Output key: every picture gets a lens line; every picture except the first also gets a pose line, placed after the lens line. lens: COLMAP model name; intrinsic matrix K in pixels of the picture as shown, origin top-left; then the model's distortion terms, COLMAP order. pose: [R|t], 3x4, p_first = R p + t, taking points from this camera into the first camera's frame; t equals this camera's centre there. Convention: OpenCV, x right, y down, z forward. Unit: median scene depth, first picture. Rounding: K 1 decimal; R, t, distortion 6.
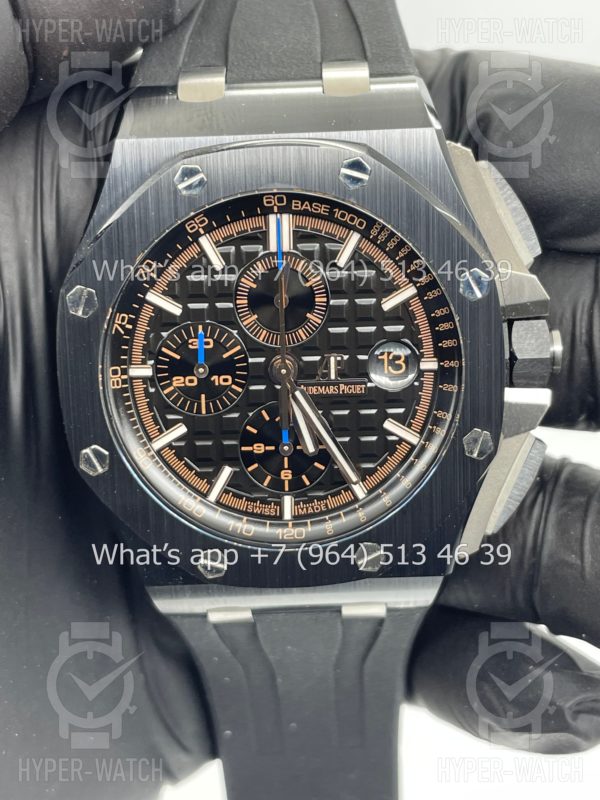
lens RADIAL K [[1239.0, 0, 300.0], [0, 1239.0, 400.0], [0, 0, 1]] dist [0.163676, 0.056394]
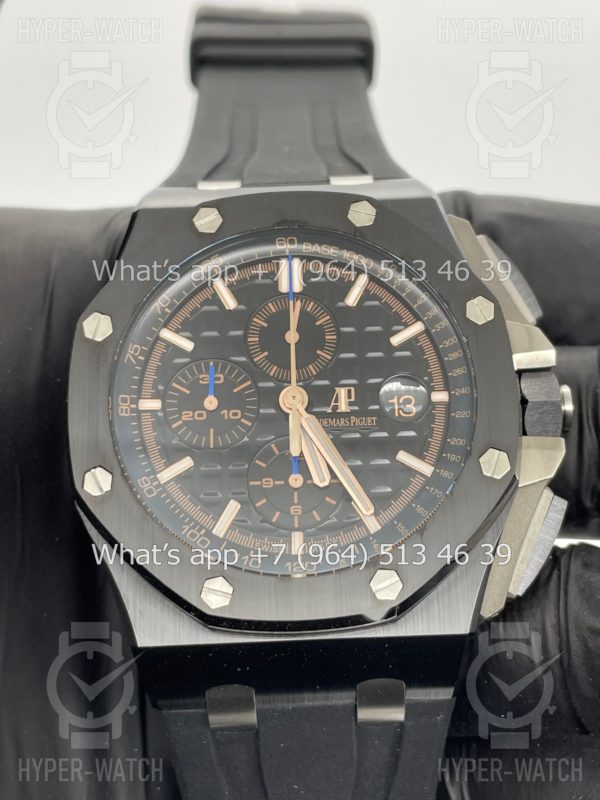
lens RADIAL K [[1239.0, 0, 300.0], [0, 1239.0, 400.0], [0, 0, 1]] dist [0.163676, 0.056394]
pose [[0.999997, 0.001140, -0.002335, -0.005957], [-0.002070, 0.892768, -0.450511, 0.420940], [0.001571, 0.450515, 0.892768, 0.112270]]
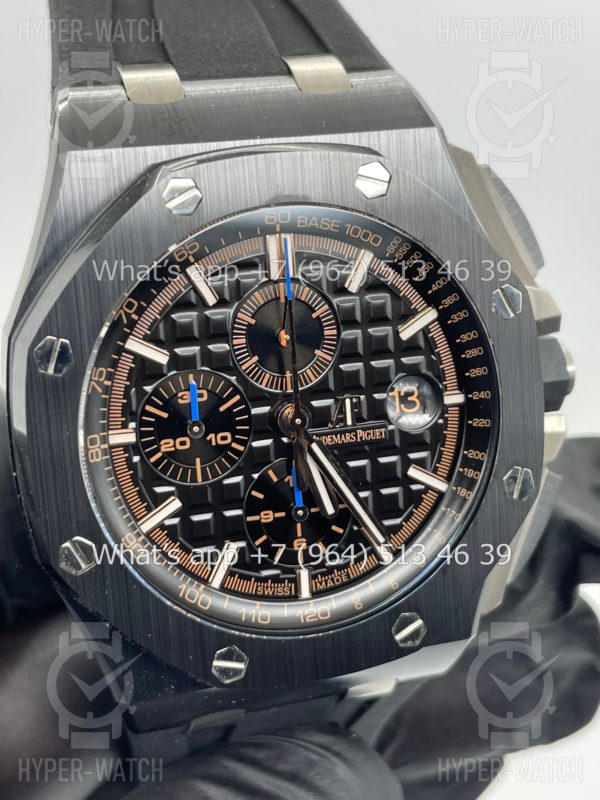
lens RADIAL K [[1239.0, 0, 300.0], [0, 1239.0, 400.0], [0, 0, 1]] dist [0.163676, 0.056394]
pose [[0.955404, -0.085760, 0.282576, -0.242834], [0.093082, 0.995579, -0.012564, -0.026296], [-0.280249, 0.038307, 0.959163, 0.197822]]
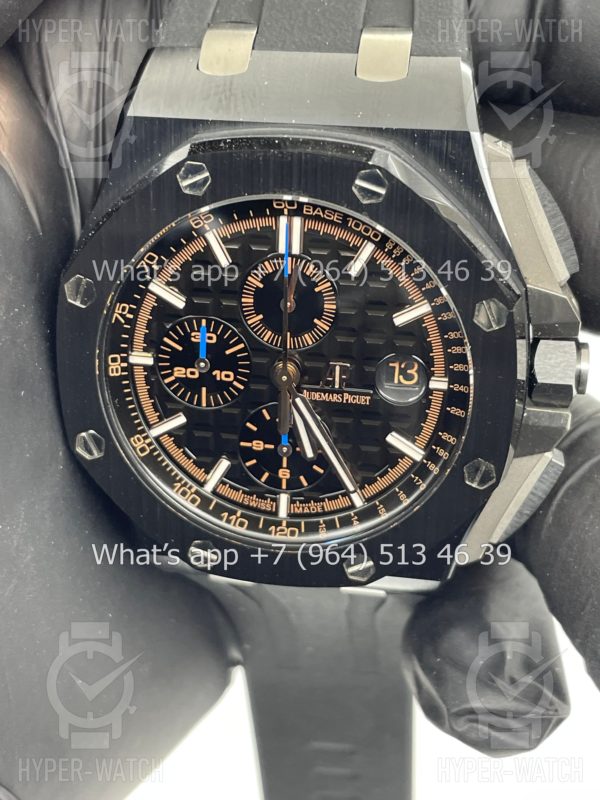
lens RADIAL K [[1239.0, 0, 300.0], [0, 1239.0, 400.0], [0, 0, 1]] dist [0.163676, 0.056394]
pose [[0.987893, 0.104535, -0.114631, 0.108806], [-0.076890, 0.971676, 0.223459, -0.218682], [0.134743, -0.211939, 0.967949, 0.069804]]
